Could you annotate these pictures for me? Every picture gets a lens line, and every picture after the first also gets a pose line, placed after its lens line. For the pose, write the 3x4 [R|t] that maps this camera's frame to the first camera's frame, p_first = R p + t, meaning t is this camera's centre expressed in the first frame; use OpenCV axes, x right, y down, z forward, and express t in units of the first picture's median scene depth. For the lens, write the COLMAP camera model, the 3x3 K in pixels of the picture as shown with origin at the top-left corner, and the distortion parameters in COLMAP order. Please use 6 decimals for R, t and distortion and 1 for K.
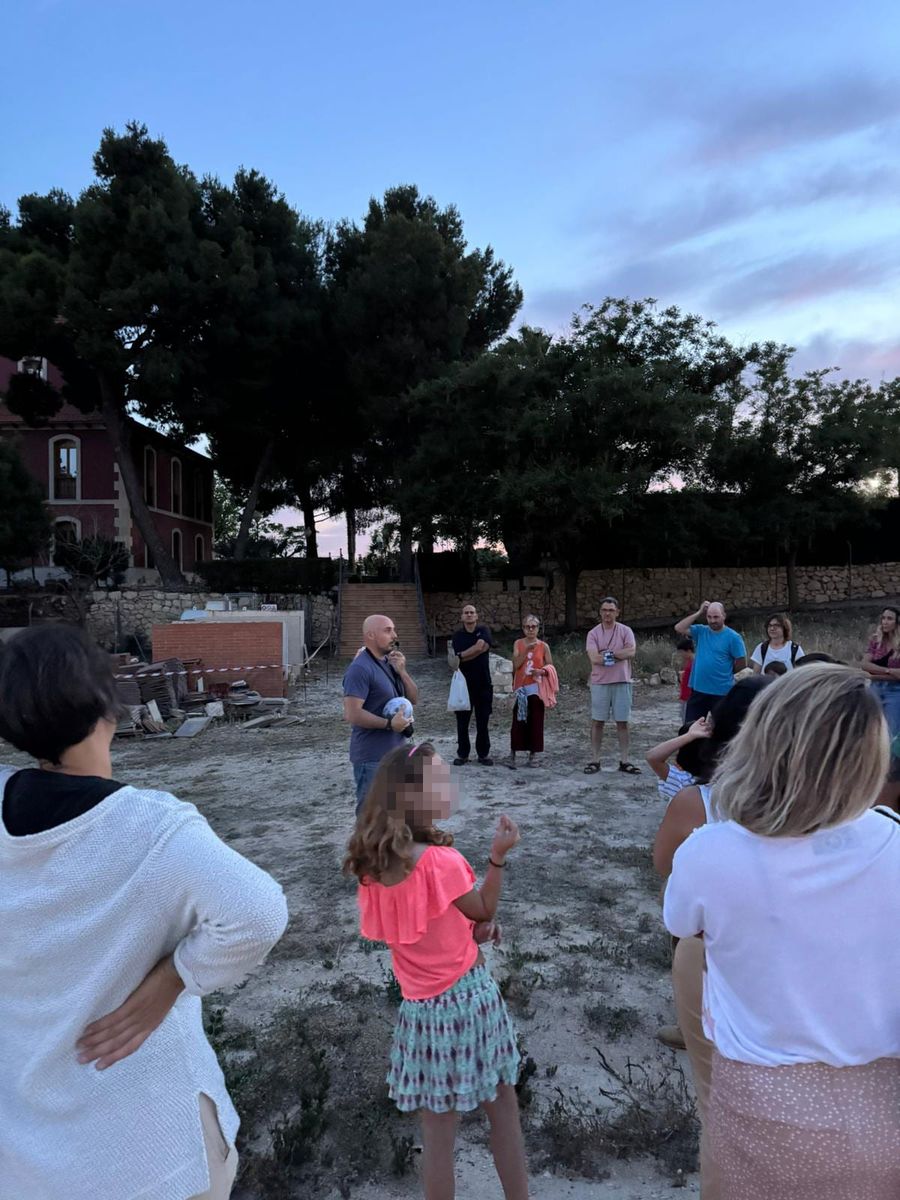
lens RADIAL K [[874.4, 0, 449.5], [0, 874.4, 597.4], [0, 0, 1]] dist [0.000189, 0.001063]
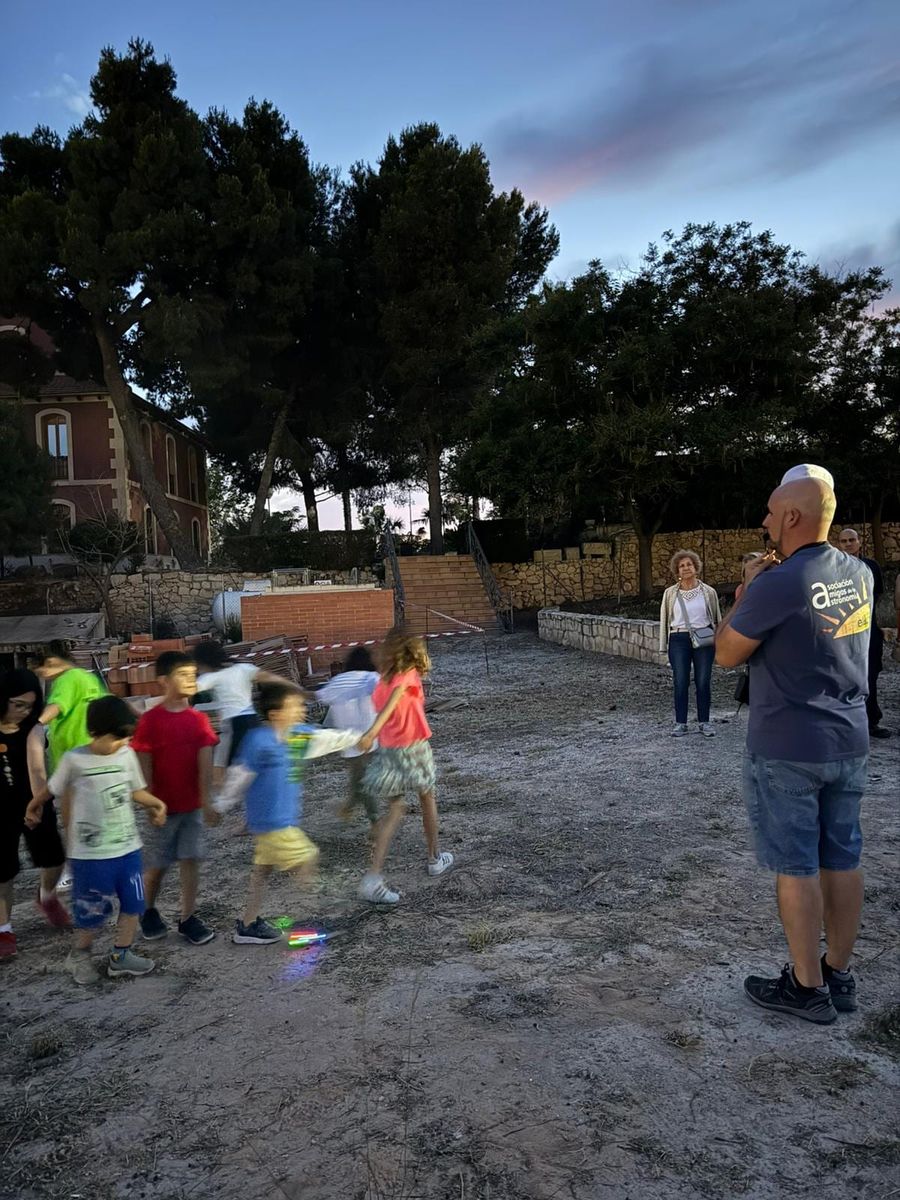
lens RADIAL K [[874.4, 0, 442.9], [0, 874.4, 597.2], [0, 0, 1]] dist [0.000189, 0.001063]
pose [[0.998360, -0.036280, 0.044279, -0.100172], [0.035841, 0.999300, 0.010678, 0.016382], [-0.044636, -0.009073, 0.998962, 0.089894]]
